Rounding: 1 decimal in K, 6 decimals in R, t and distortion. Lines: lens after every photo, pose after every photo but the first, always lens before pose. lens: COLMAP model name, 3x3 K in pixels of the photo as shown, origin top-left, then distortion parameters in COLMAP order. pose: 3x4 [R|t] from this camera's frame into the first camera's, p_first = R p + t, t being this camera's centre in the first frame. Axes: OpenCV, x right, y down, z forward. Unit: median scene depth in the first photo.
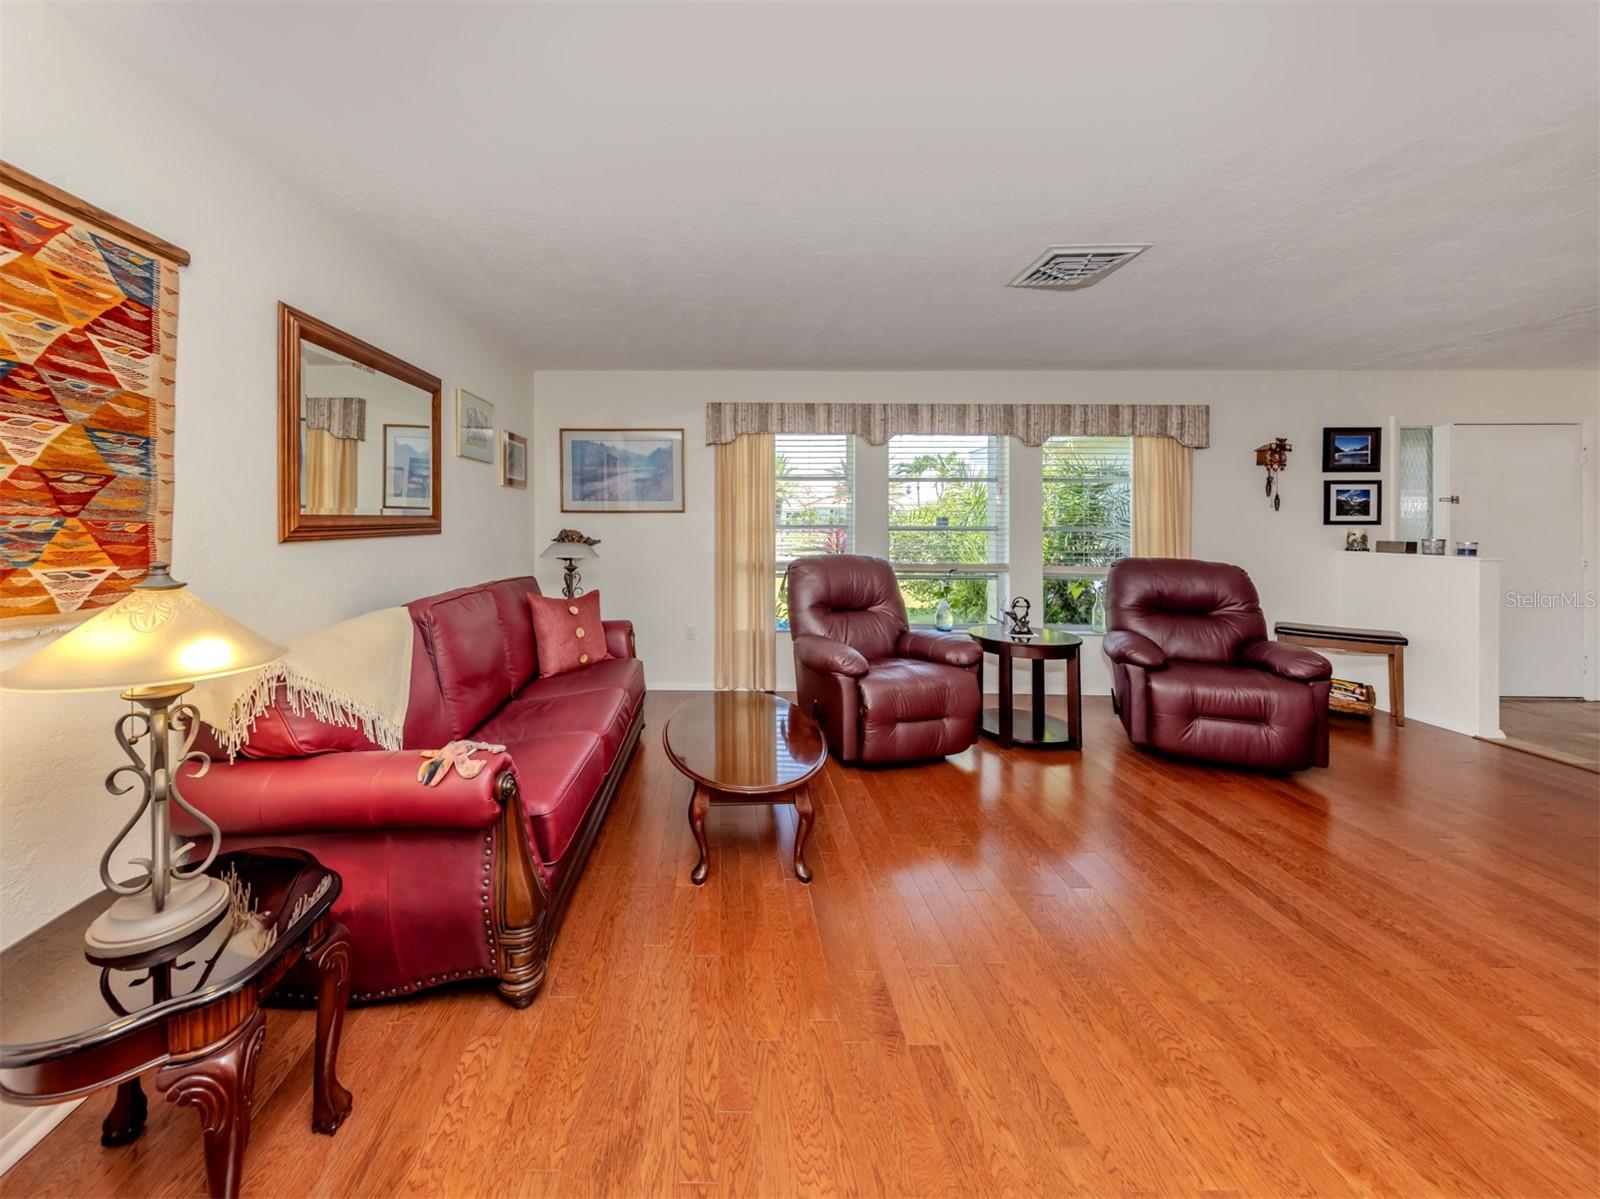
lens RADIAL K [[616.2, 0, 795.0], [0, 616.2, 524.8], [0, 0, 1]] dist [0.007616, 0.000184]
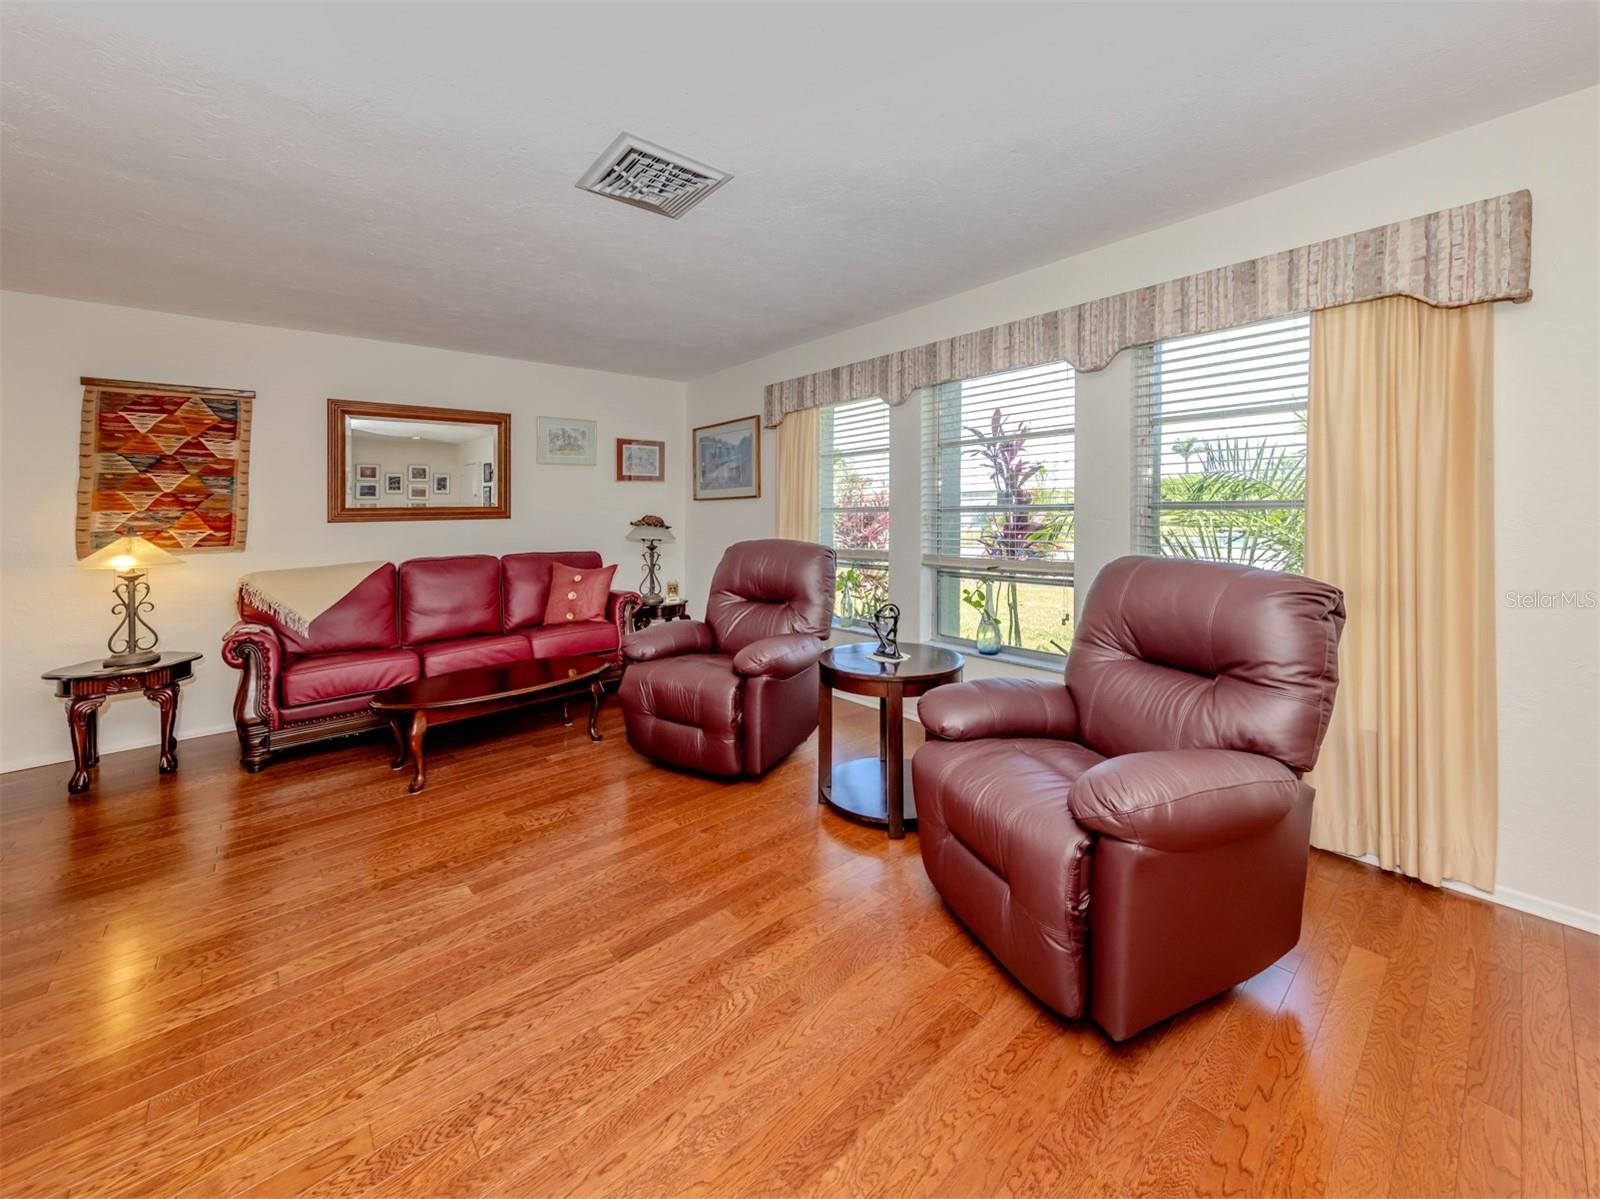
lens RADIAL K [[683.1, 0, 799.7], [0, 683.1, 516.0], [0, 0, 1]] dist [0.000876, 0.000055]
pose [[0.612202, -0.011174, -0.790622, 2.239400], [0.013648, 0.999901, -0.003564, 0.045028], [0.790583, -0.008609, 0.612294, 1.078716]]
